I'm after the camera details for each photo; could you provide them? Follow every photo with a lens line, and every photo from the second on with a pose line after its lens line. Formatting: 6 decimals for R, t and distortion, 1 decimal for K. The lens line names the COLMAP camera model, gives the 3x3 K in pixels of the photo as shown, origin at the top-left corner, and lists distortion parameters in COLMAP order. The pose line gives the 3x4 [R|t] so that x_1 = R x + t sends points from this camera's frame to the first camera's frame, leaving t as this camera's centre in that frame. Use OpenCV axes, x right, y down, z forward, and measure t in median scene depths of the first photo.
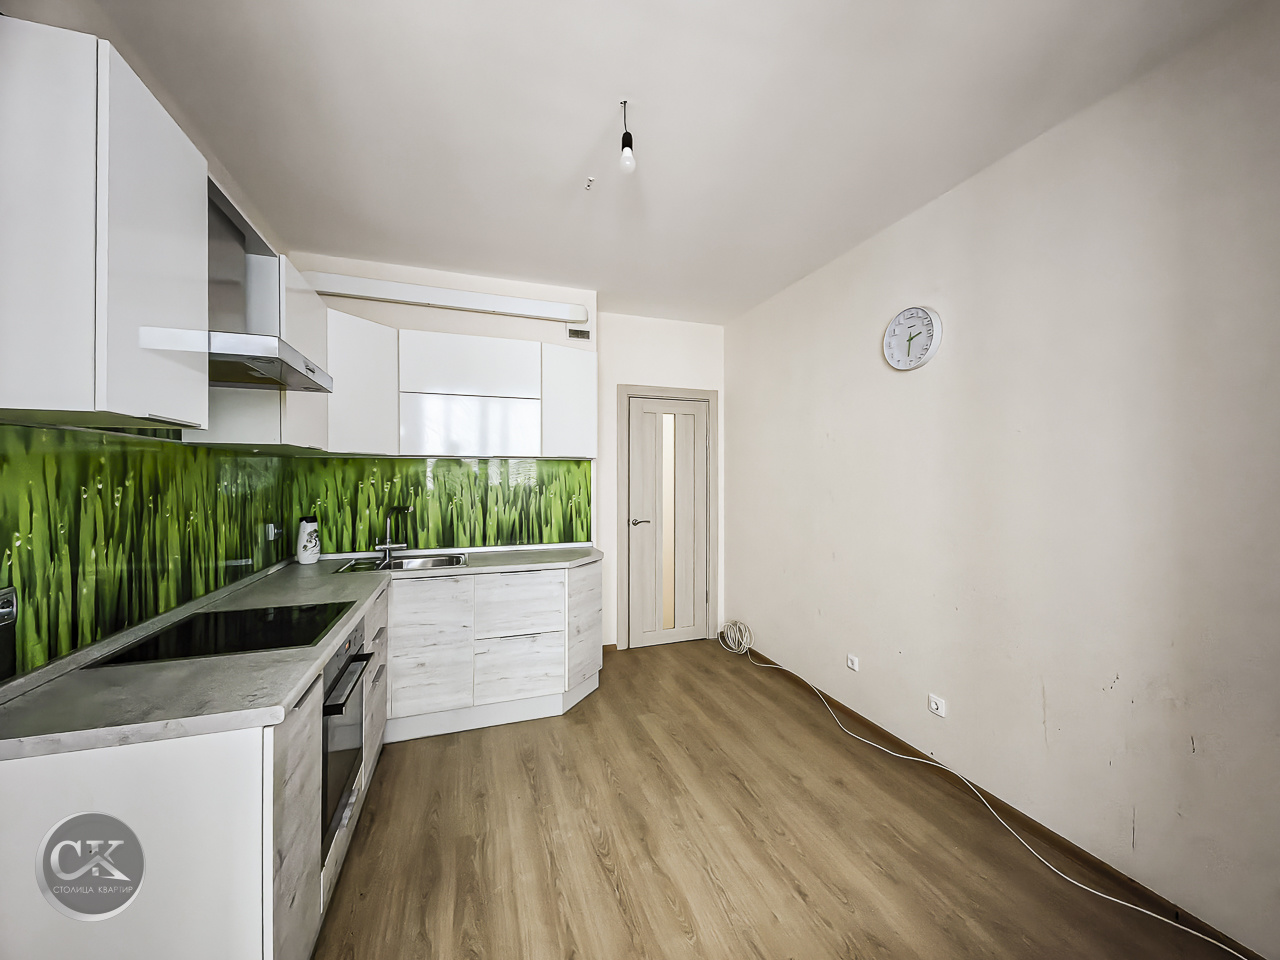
lens RADIAL K [[485.8, 0, 640.0], [0, 485.8, 480.0], [0, 0, 1]] dist [0.014971, -0.009803]
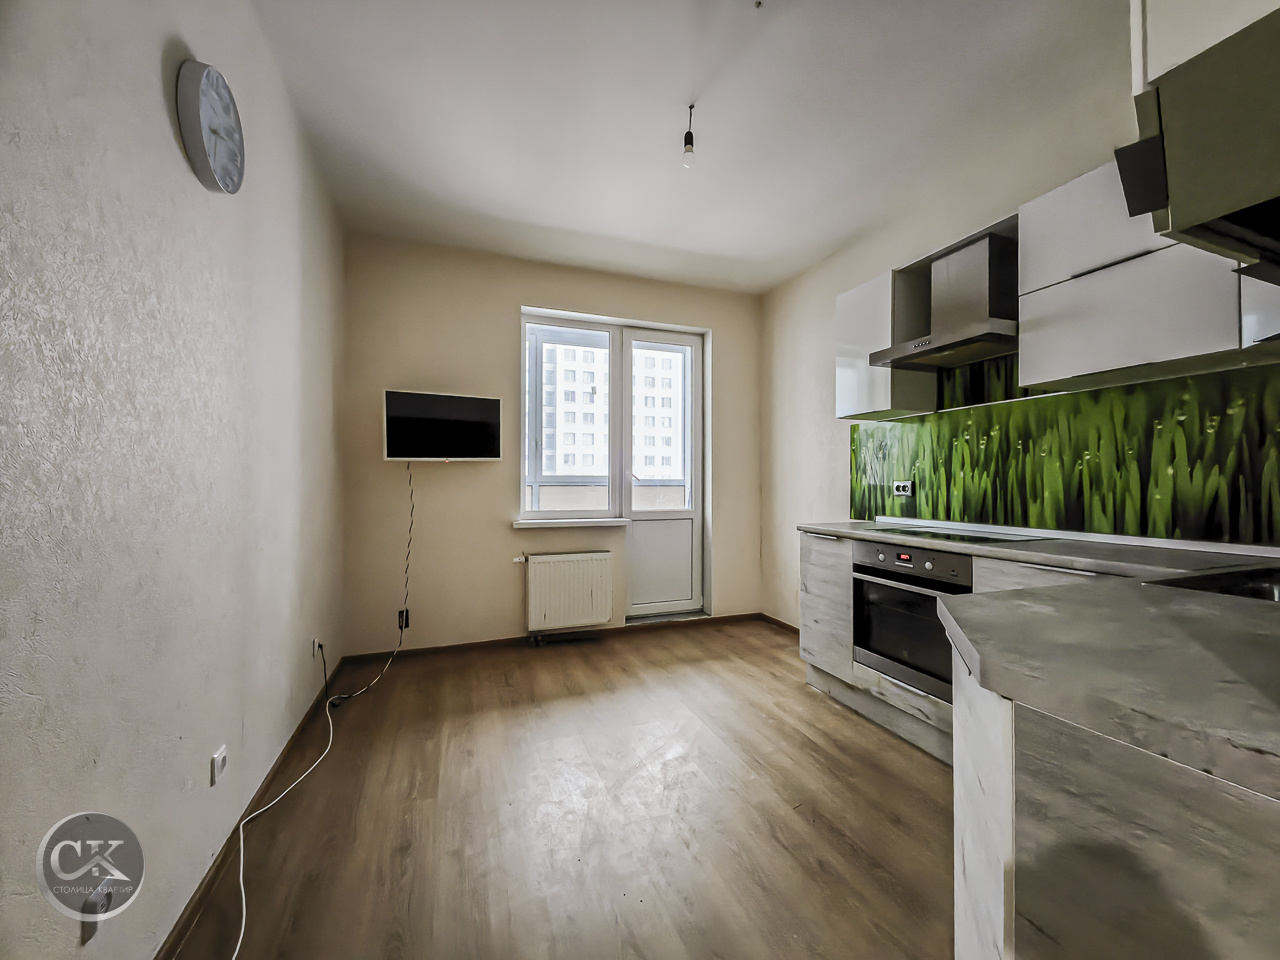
lens RADIAL K [[499.6, 0, 640.0], [0, 499.6, 480.0], [0, 0, 1]] dist [0.002602, 0.000284]
pose [[-0.999709, 0.004298, -0.023729, 0.075889], [0.004405, 0.999980, -0.004451, 0.092267], [0.023710, -0.004554, -0.999709, 1.506366]]
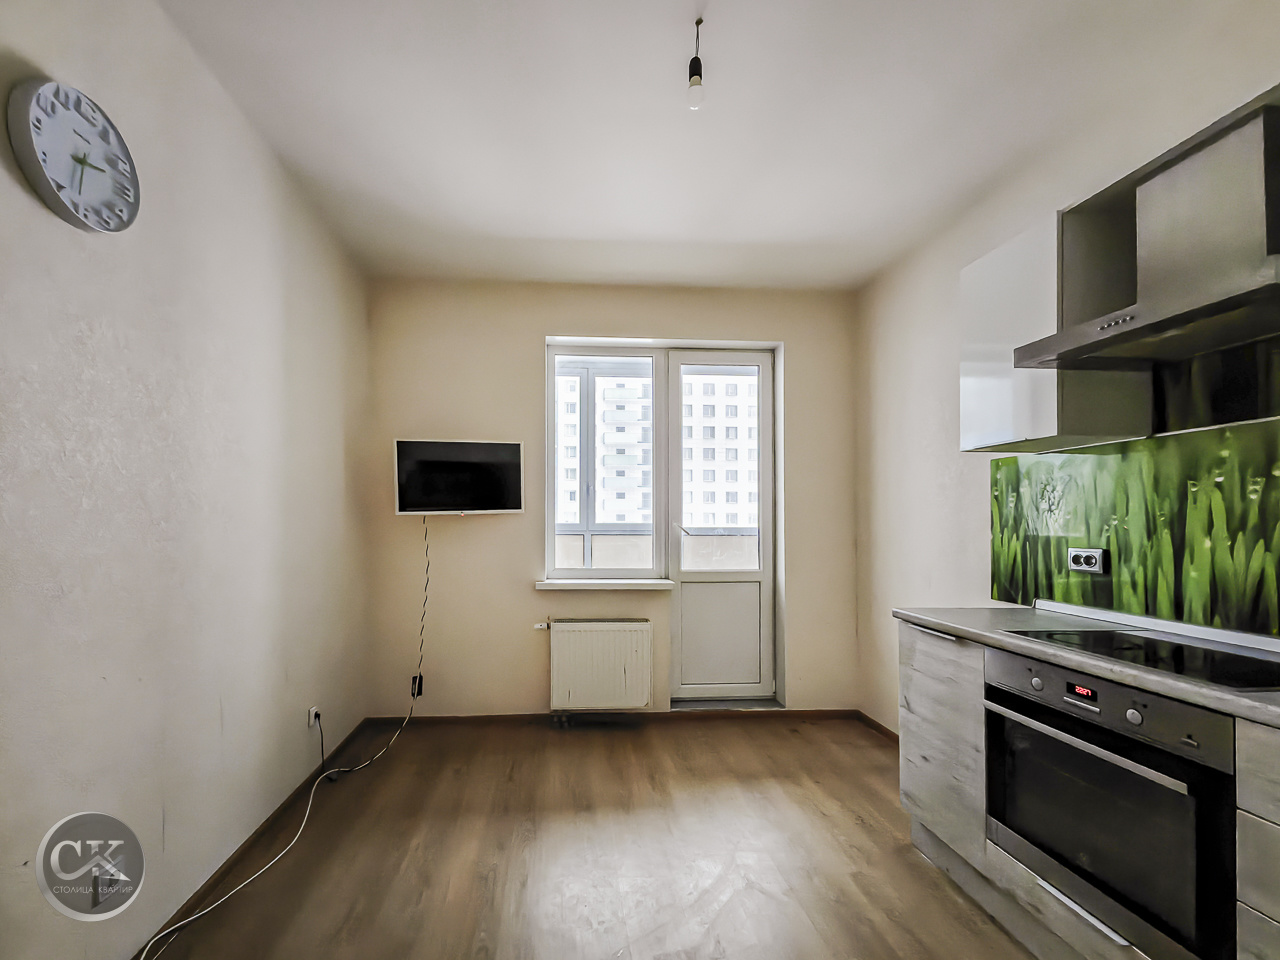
lens RADIAL K [[515.8, 0, 586.5], [0, 515.8, 512.1], [0, 0, 1]] dist [0.022836, -0.010105]
pose [[-0.962589, 0.007092, 0.270874, -0.062534], [0.003144, 0.999882, -0.015006, 0.050667], [-0.270949, -0.013593, -0.962498, 1.299388]]
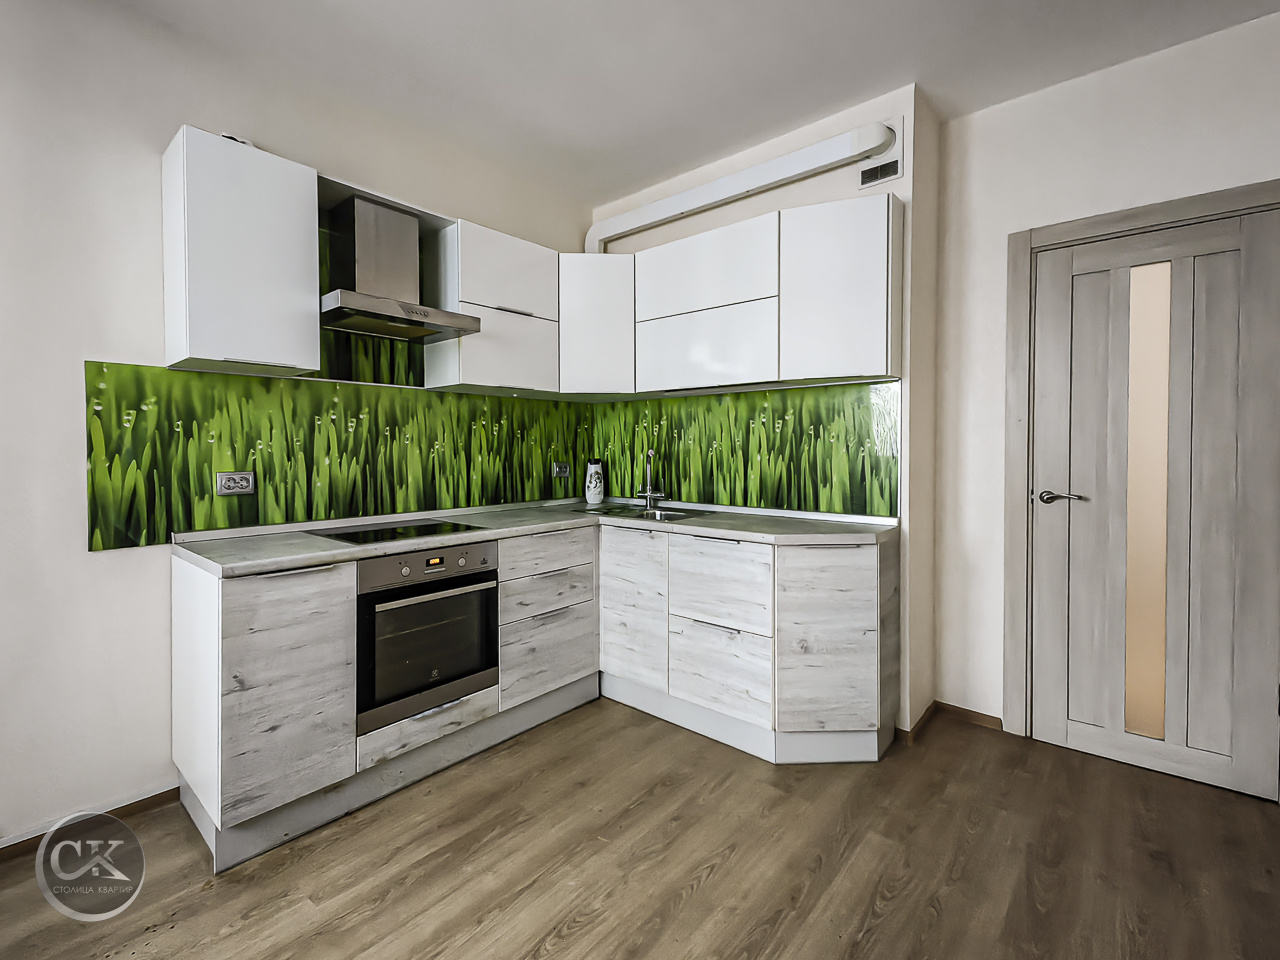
lens RADIAL K [[581.8, 0, 602.8], [0, 581.8, 458.8], [0, 0, 1]] dist [0.008656, 0.000073]
pose [[0.479932, 0.017999, -0.877121, 0.468190], [-0.002327, 0.999812, 0.019244, 0.056517], [0.877303, -0.007195, 0.479883, 0.463339]]
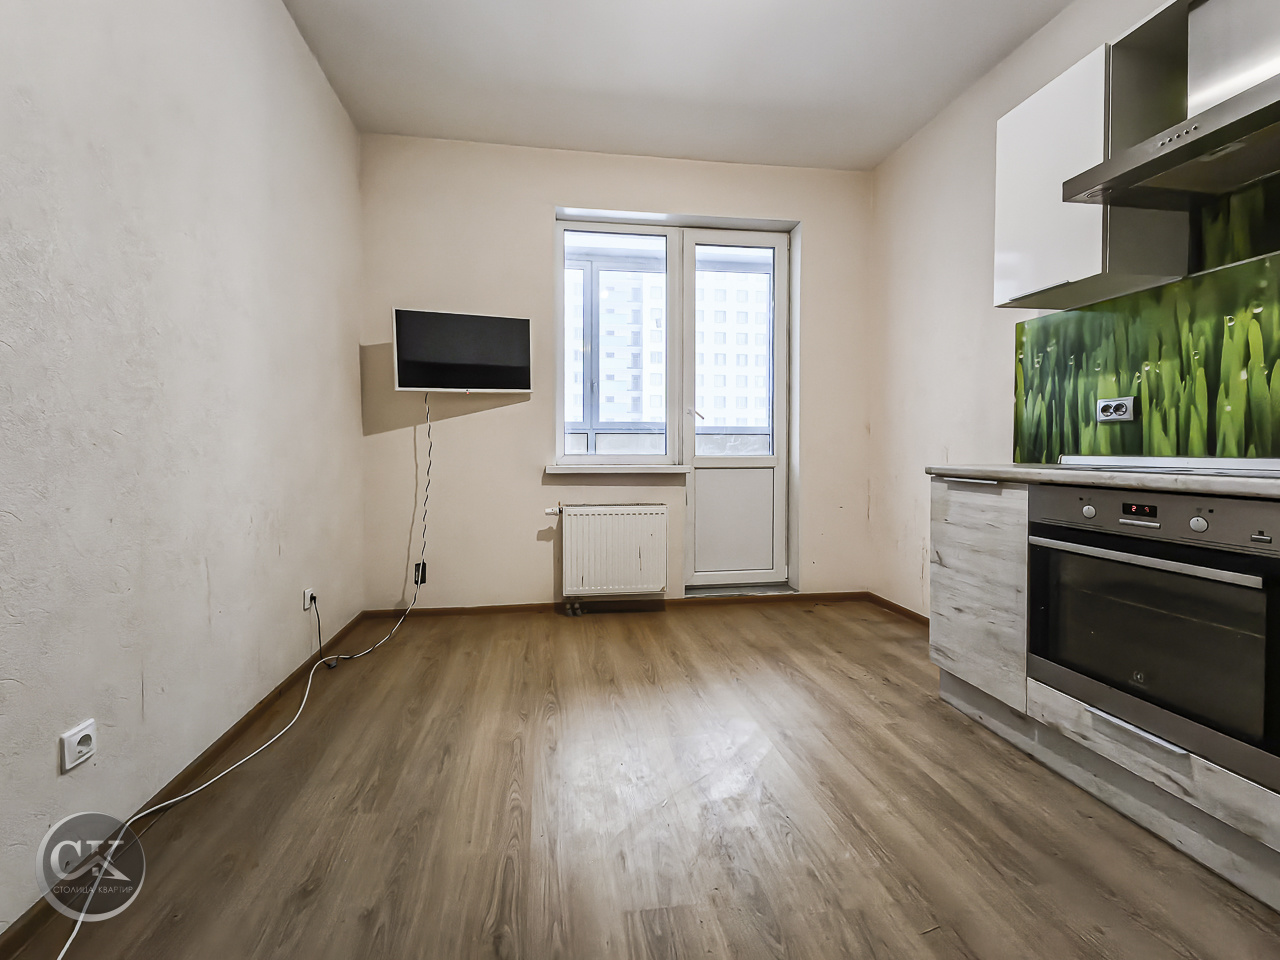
lens RADIAL K [[517.8, 0, 613.0], [0, 517.8, 455.4], [0, 0, 1]] dist [0.025877, -0.012823]
pose [[-0.979921, 0.000602, 0.199385, 0.006511], [0.003289, 0.999908, 0.013145, 0.161799], [-0.199359, 0.013536, -0.979833, 1.266198]]
